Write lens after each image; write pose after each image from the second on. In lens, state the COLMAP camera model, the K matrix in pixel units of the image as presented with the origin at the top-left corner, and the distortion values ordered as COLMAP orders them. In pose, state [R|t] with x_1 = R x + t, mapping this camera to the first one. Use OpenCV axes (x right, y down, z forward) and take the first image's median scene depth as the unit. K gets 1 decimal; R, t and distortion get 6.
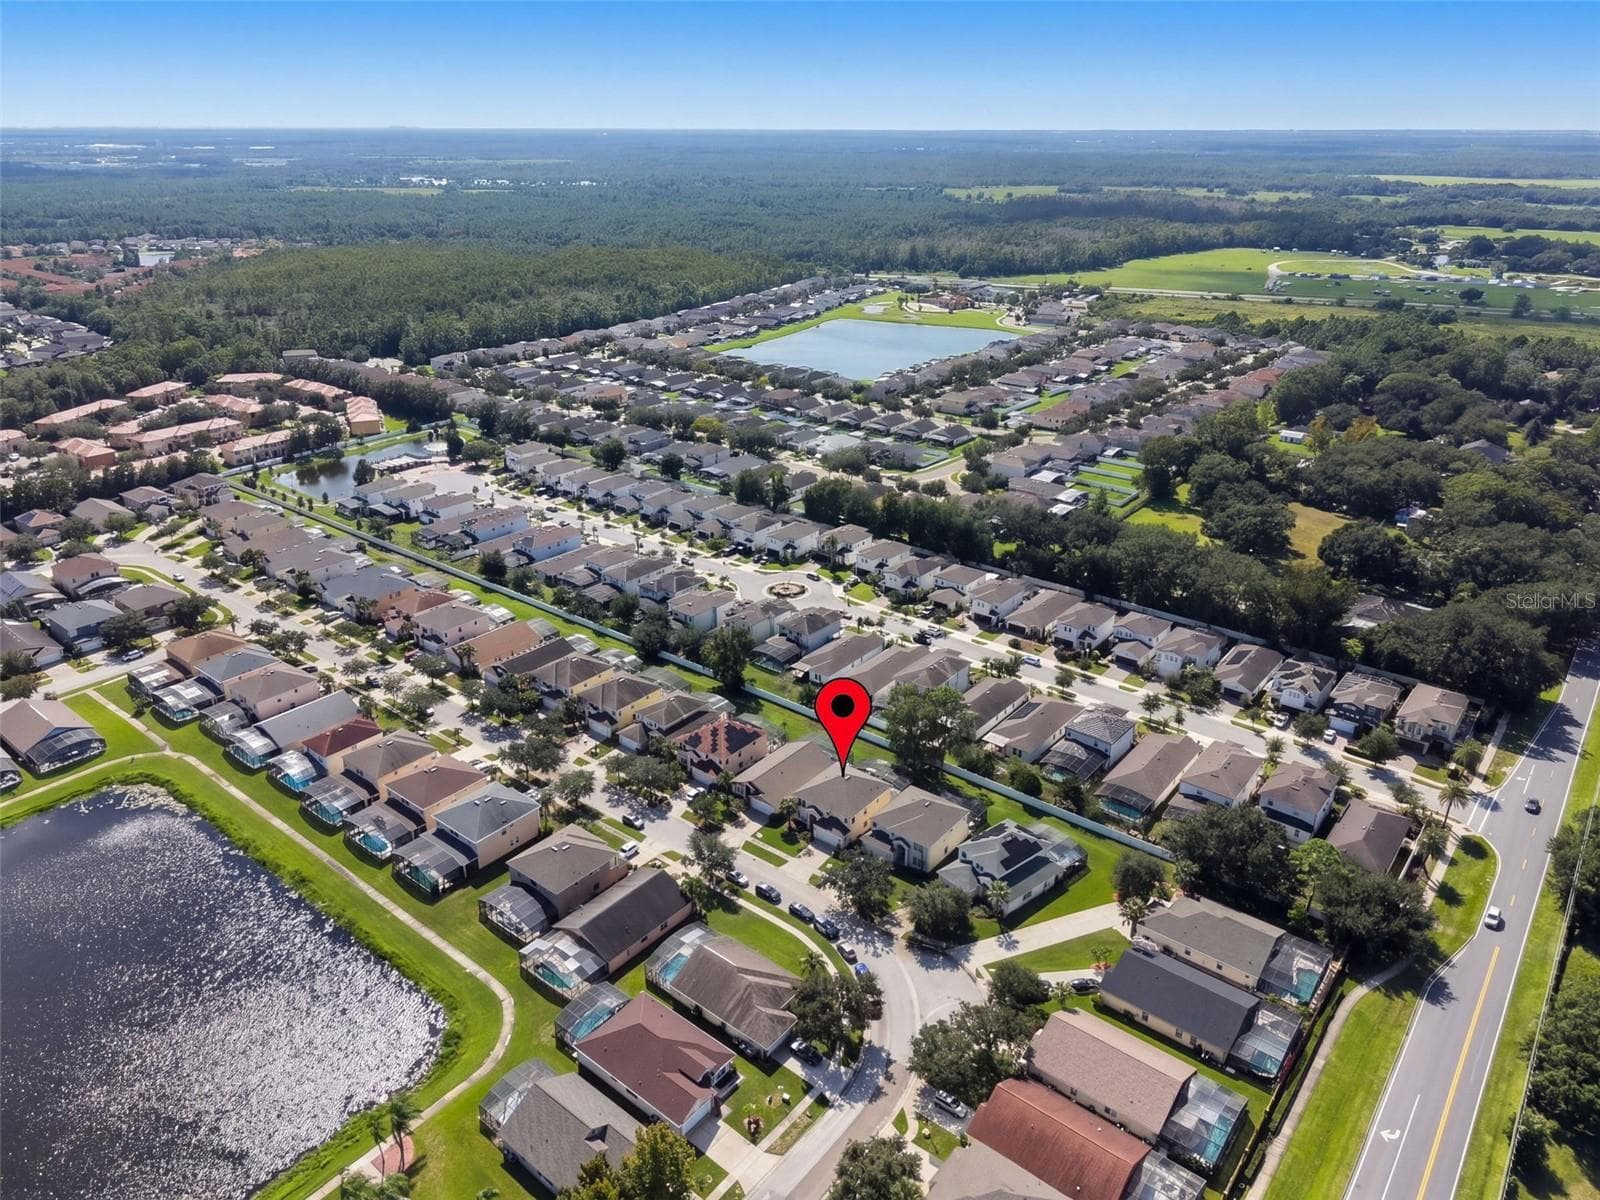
lens RADIAL K [[1073.0, 0, 800.0], [0, 1073.0, 600.0], [0, 0, 1]] dist [0.047841, -0.081121]
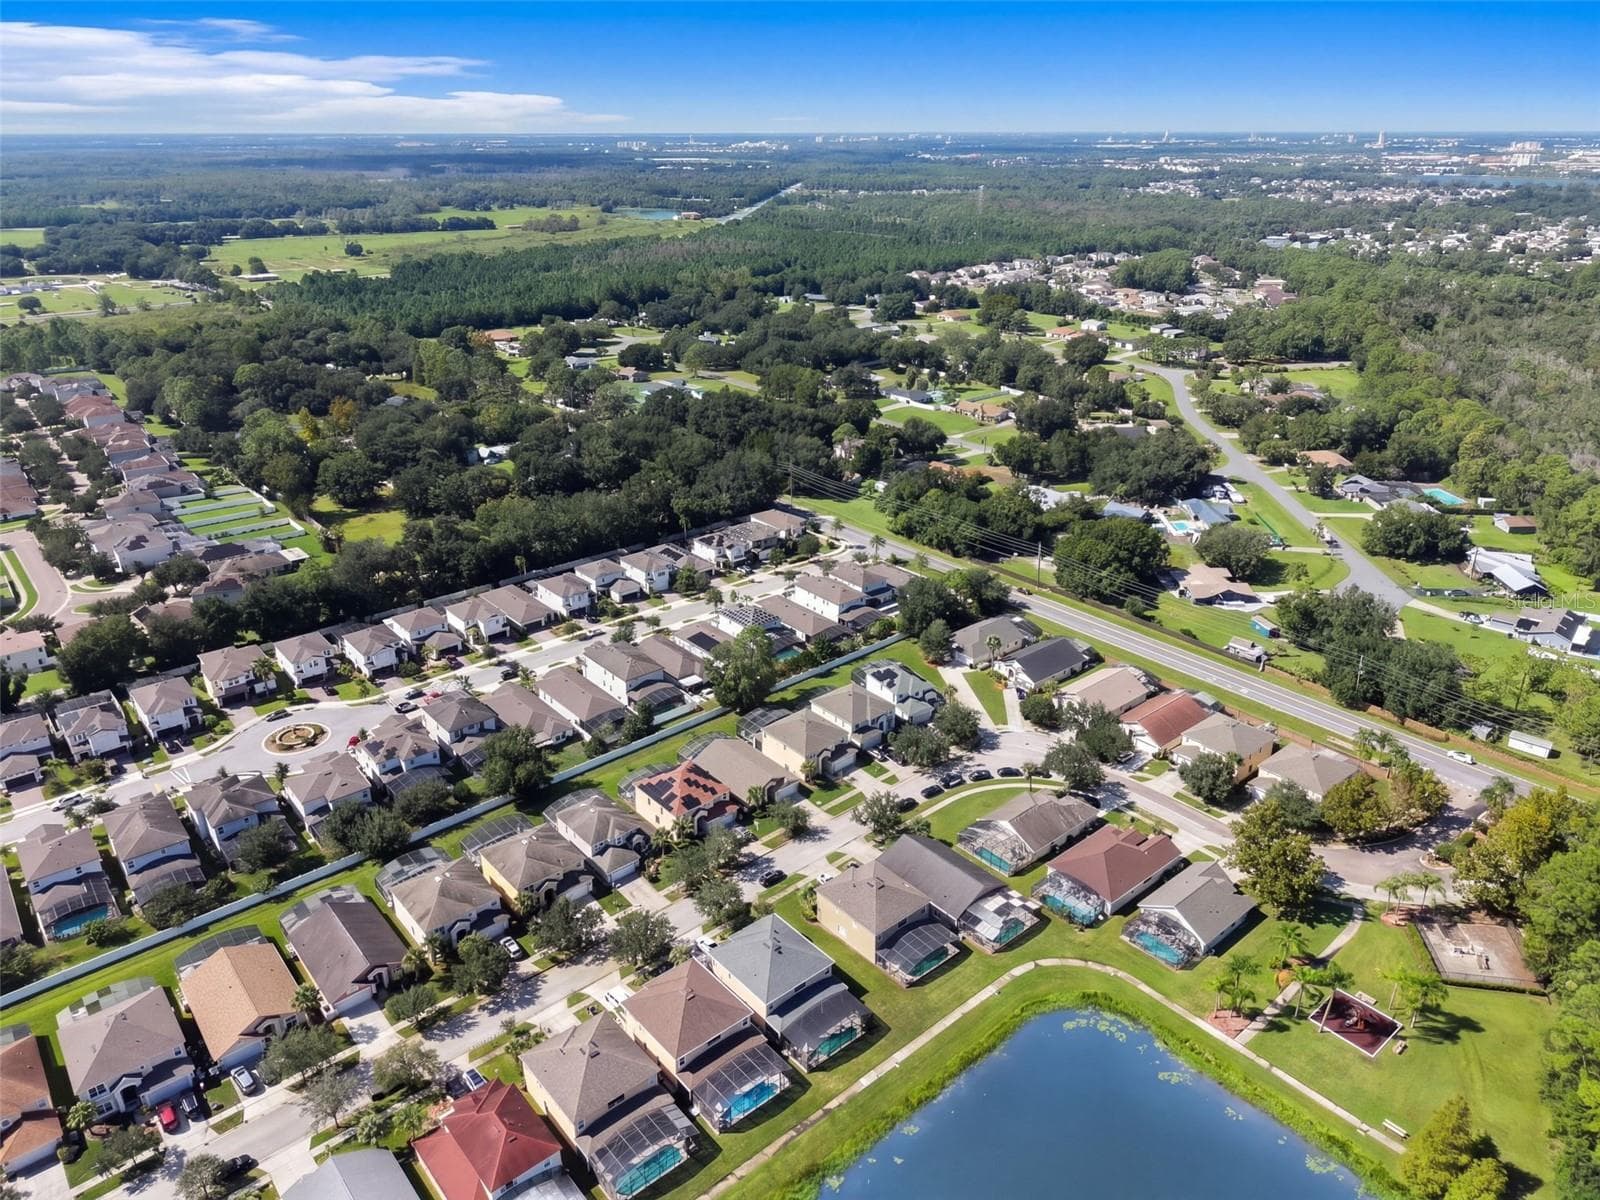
lens RADIAL K [[1056.7, 0, 800.0], [0, 1056.7, 600.0], [0, 0, 1]] dist [0.073095, -0.095255]
pose [[0.183359, -0.395660, 0.899907, -0.662032], [0.396352, 0.867478, 0.300644, -0.202419], [-0.899602, 0.301554, 0.315881, 0.460956]]
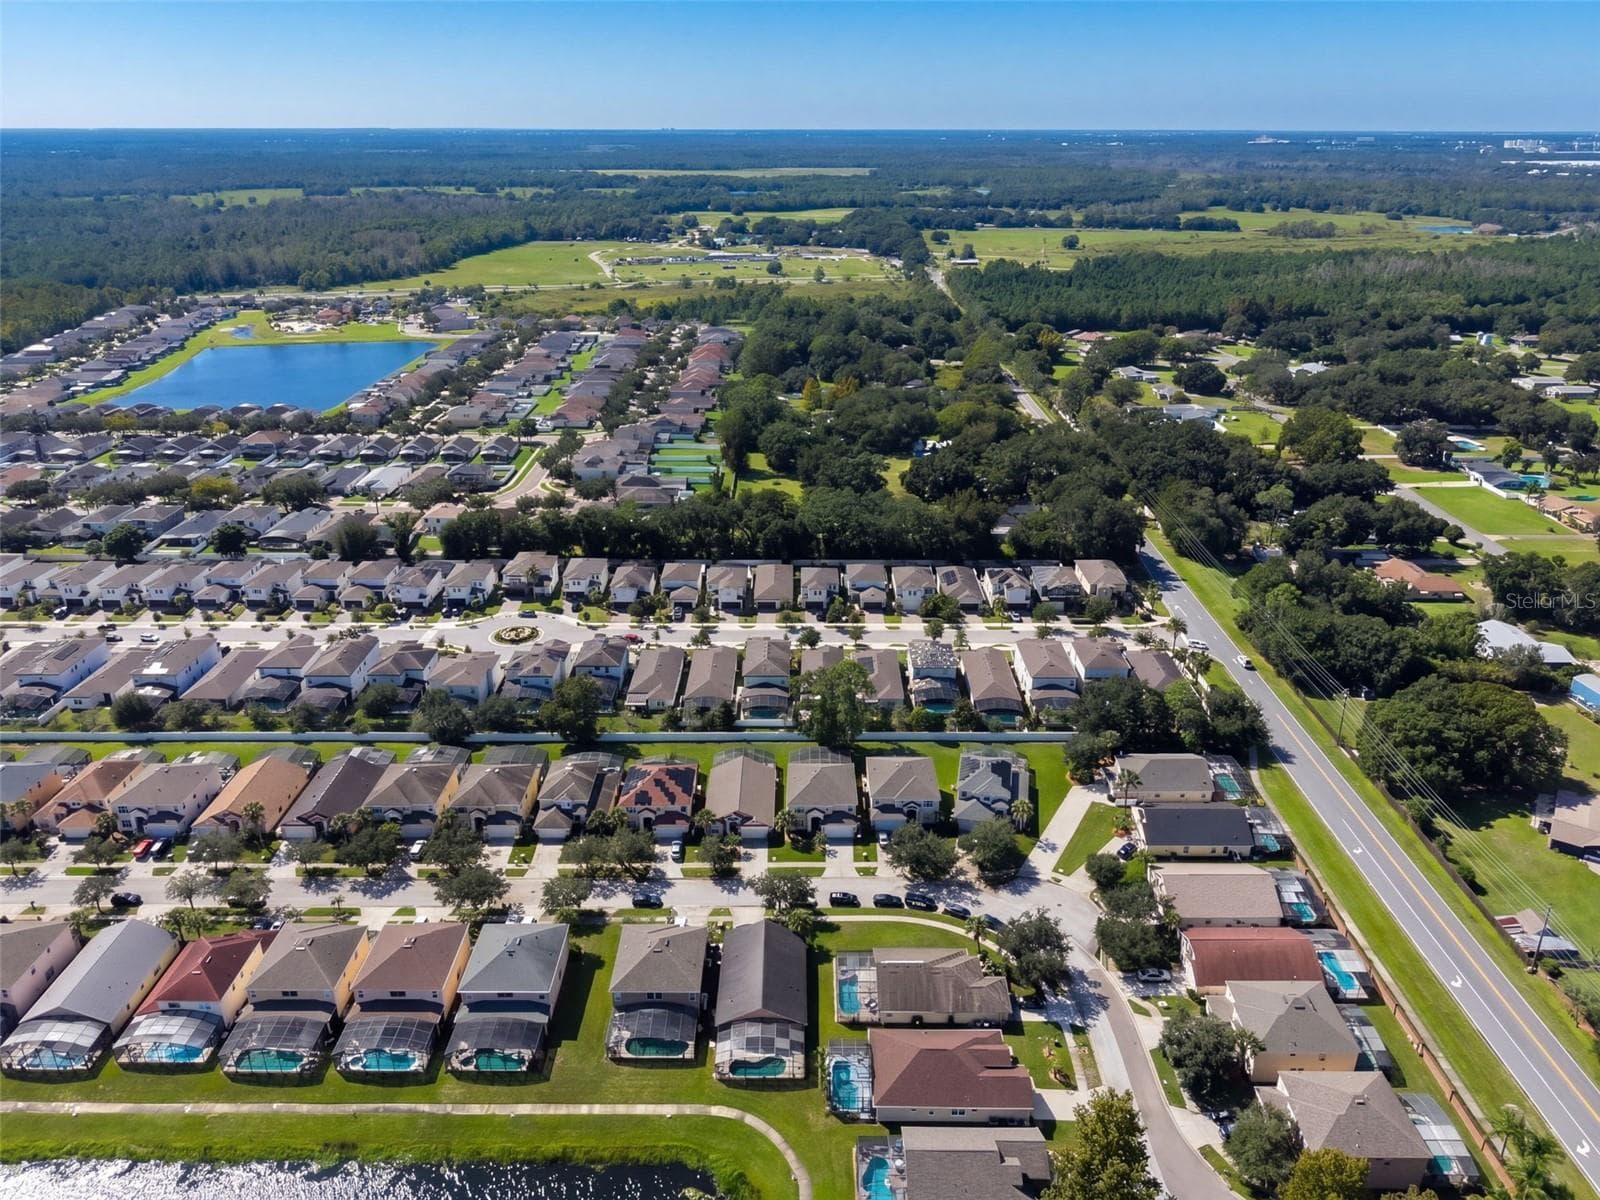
lens RADIAL K [[1067.3, 0, 800.0], [0, 1067.3, 600.0], [0, 0, 1]] dist [0.009600, -0.001242]
pose [[0.777226, -0.251767, 0.576657, -0.380330], [0.249249, 0.964681, 0.085236, -0.060938], [-0.577750, 0.077483, 0.812528, 0.134503]]
